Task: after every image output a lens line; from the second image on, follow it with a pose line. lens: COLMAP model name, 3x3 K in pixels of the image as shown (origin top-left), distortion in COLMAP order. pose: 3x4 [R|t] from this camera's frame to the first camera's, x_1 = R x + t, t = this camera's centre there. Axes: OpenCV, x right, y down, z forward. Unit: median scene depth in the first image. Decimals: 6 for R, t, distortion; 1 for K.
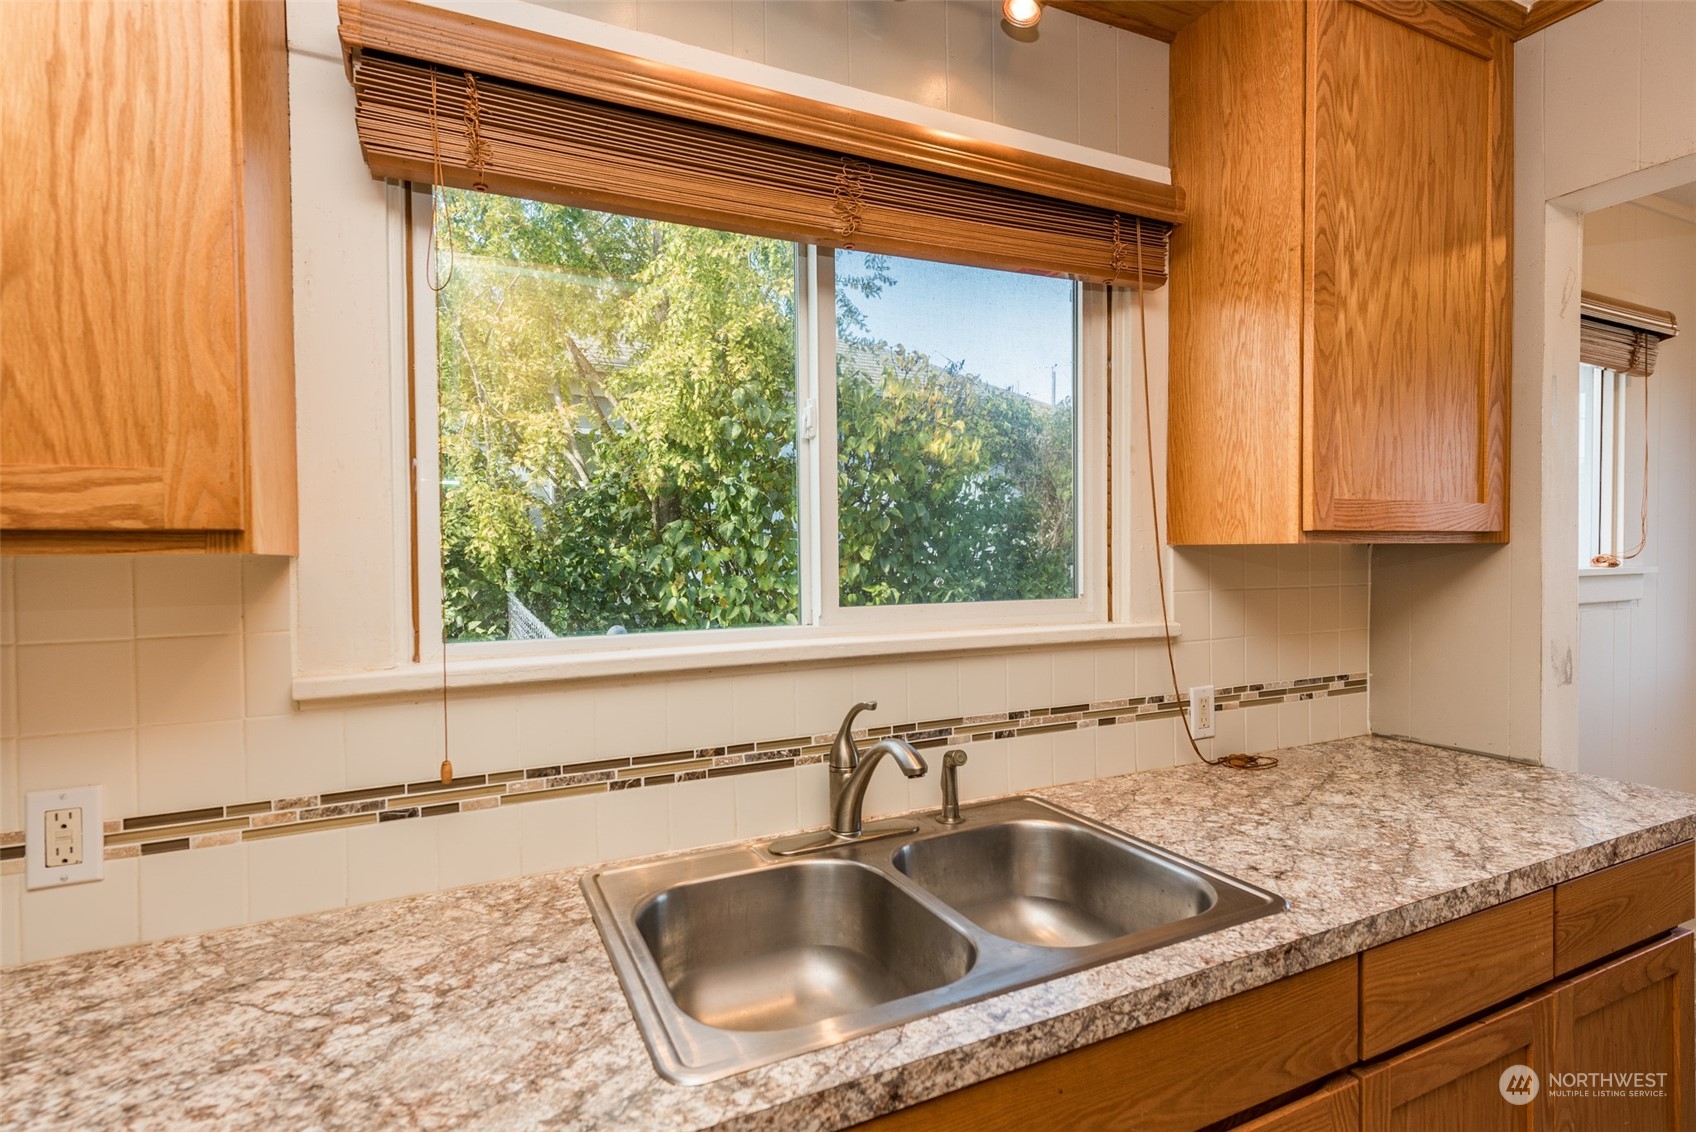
lens RADIAL K [[822.4, 0, 852.6], [0, 822.4, 567.7], [0, 0, 1]] dist [0.013918, -0.000930]
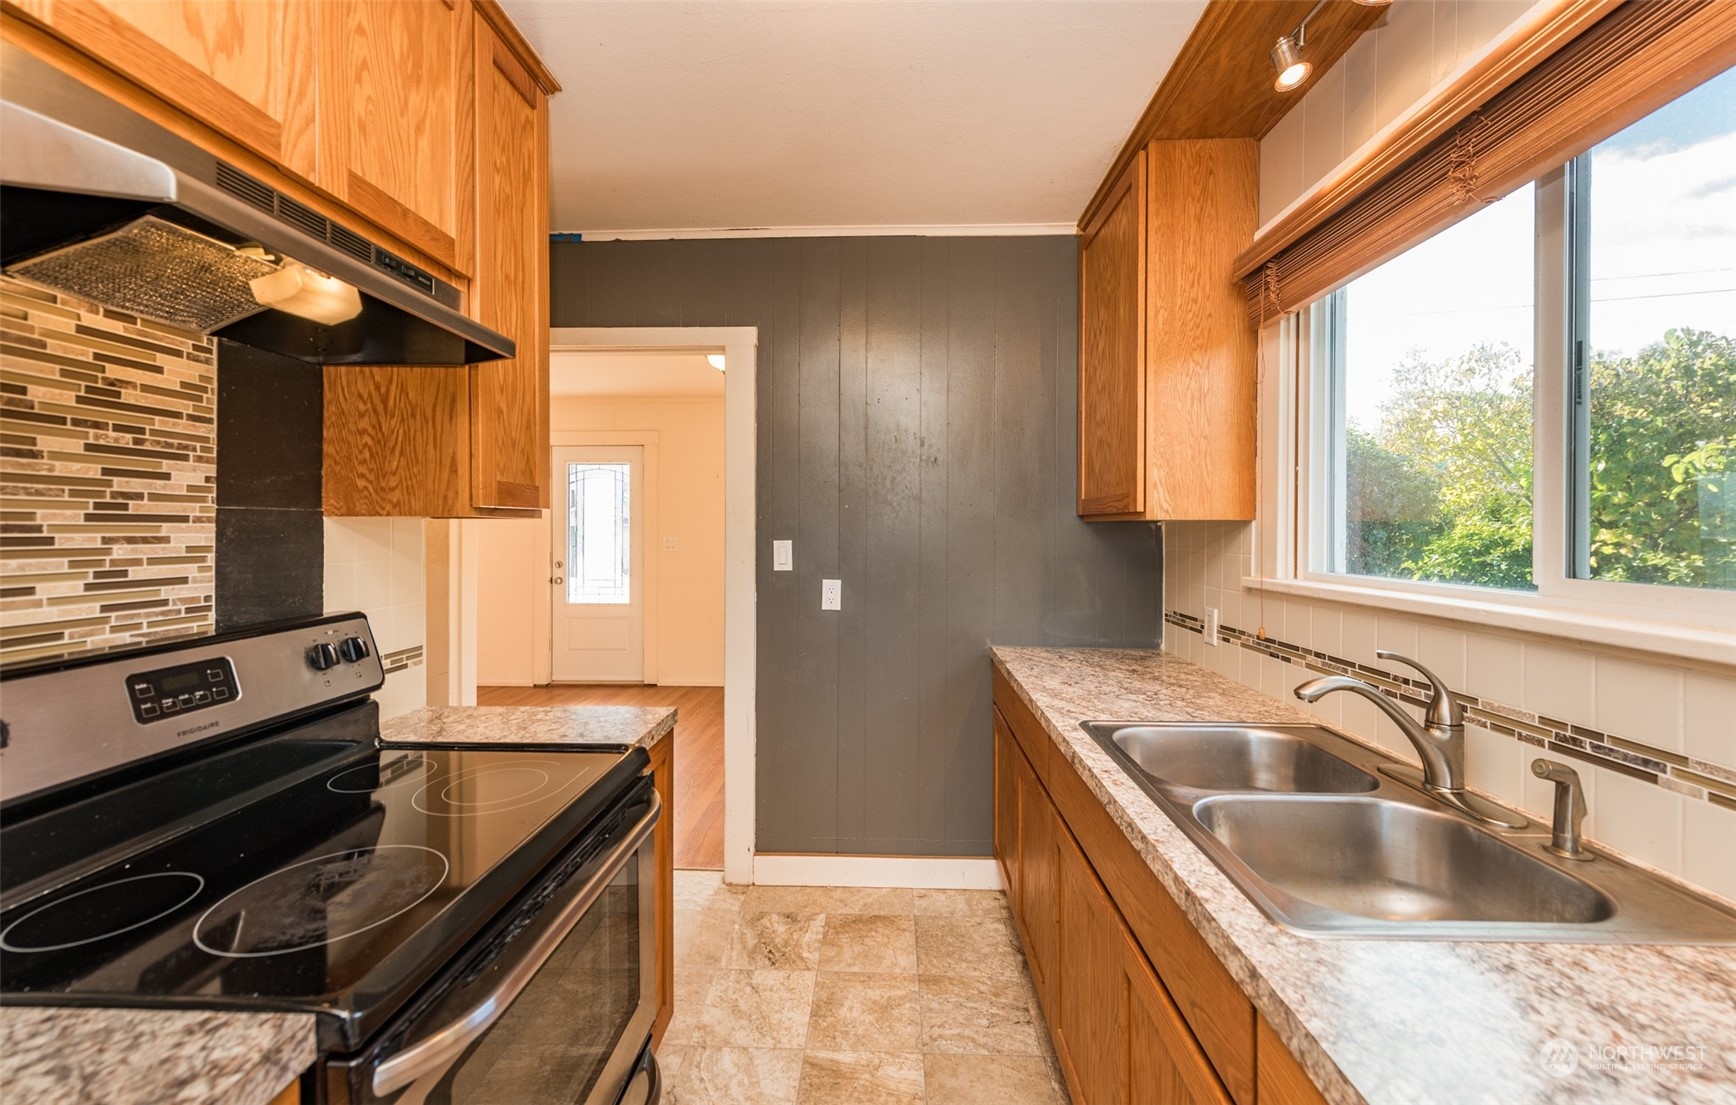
lens RADIAL K [[674.5, 0, 882.9], [0, 674.5, 530.5], [0, 0, 1]] dist [0.003676, -0.000262]
pose [[-0.450838, 0.012505, -0.892518, 0.915805], [-0.009366, 0.999781, 0.018738, -0.009673], [0.892557, 0.016807, -0.450622, 0.644206]]
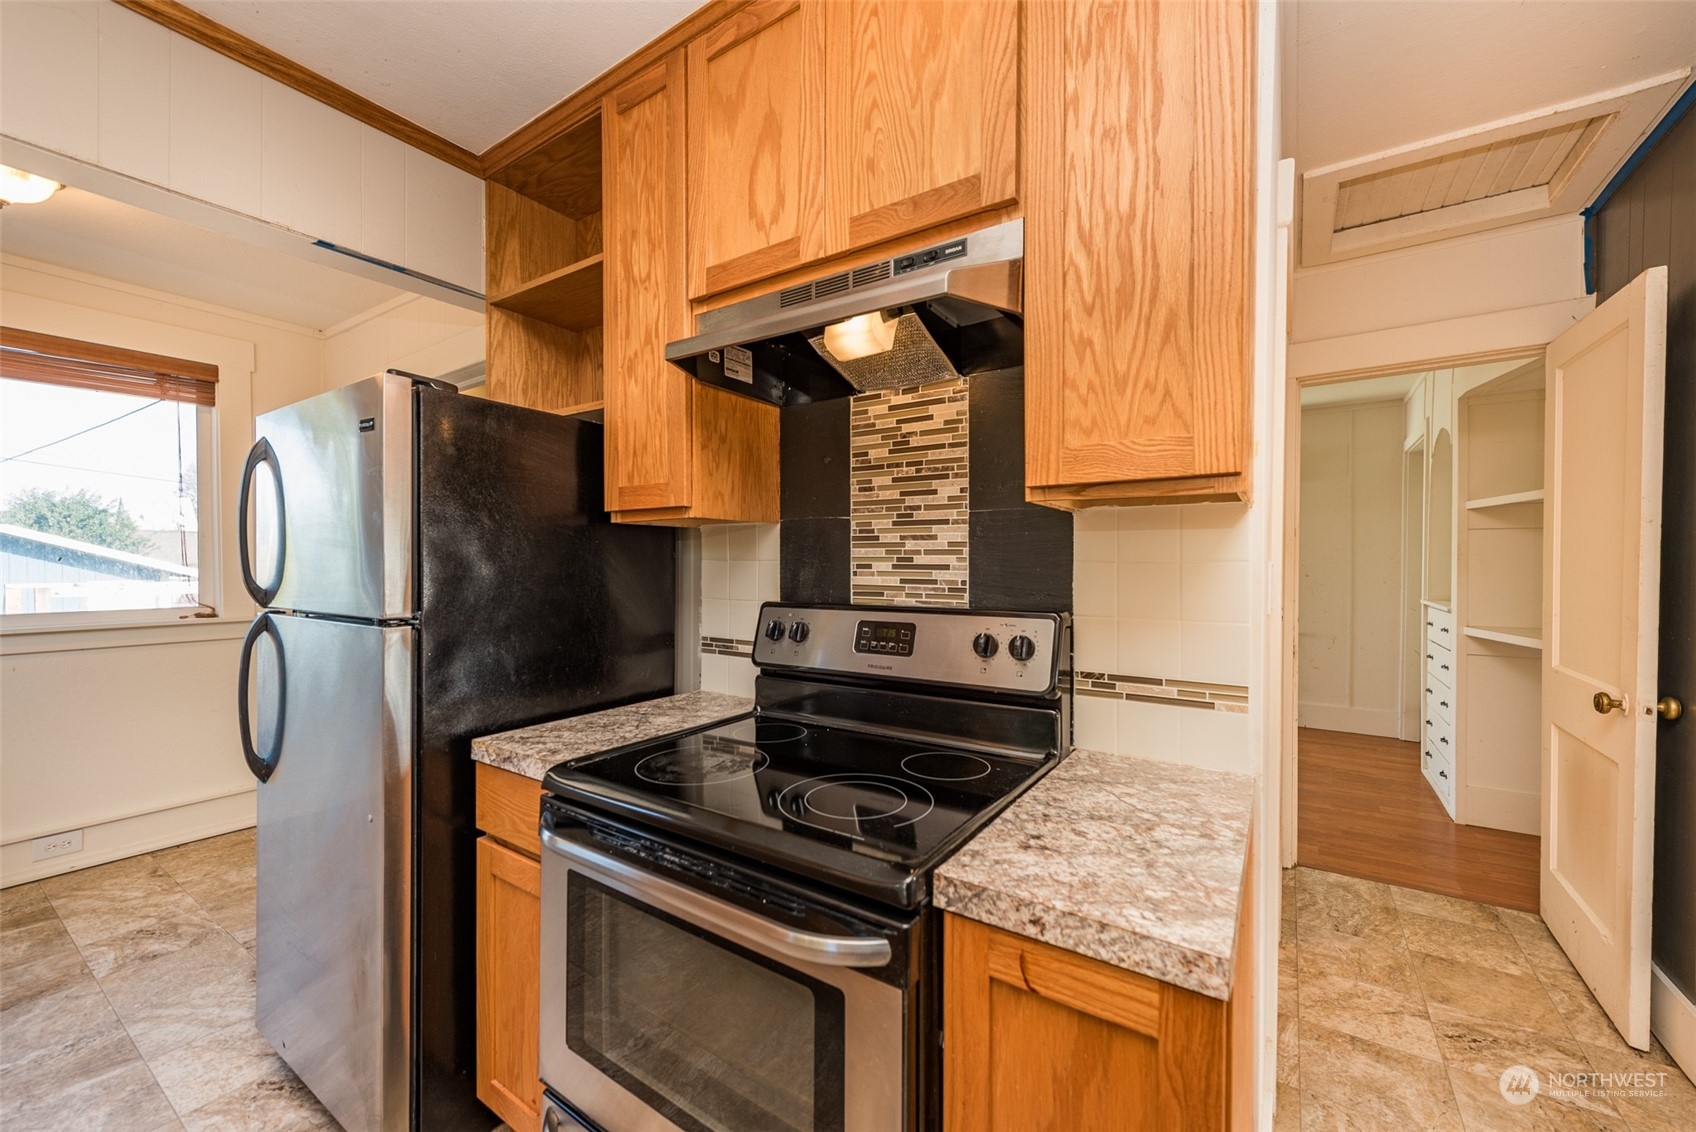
lens RADIAL K [[661.2, 0, 837.1], [0, 661.2, 572.4], [0, 0, 1]] dist [0.014655, -0.004553]
pose [[-0.495484, -0.003234, 0.868611, -0.101318], [0.016585, 0.999776, 0.013183, 0.053714], [-0.868459, 0.020938, -0.495319, 0.279021]]
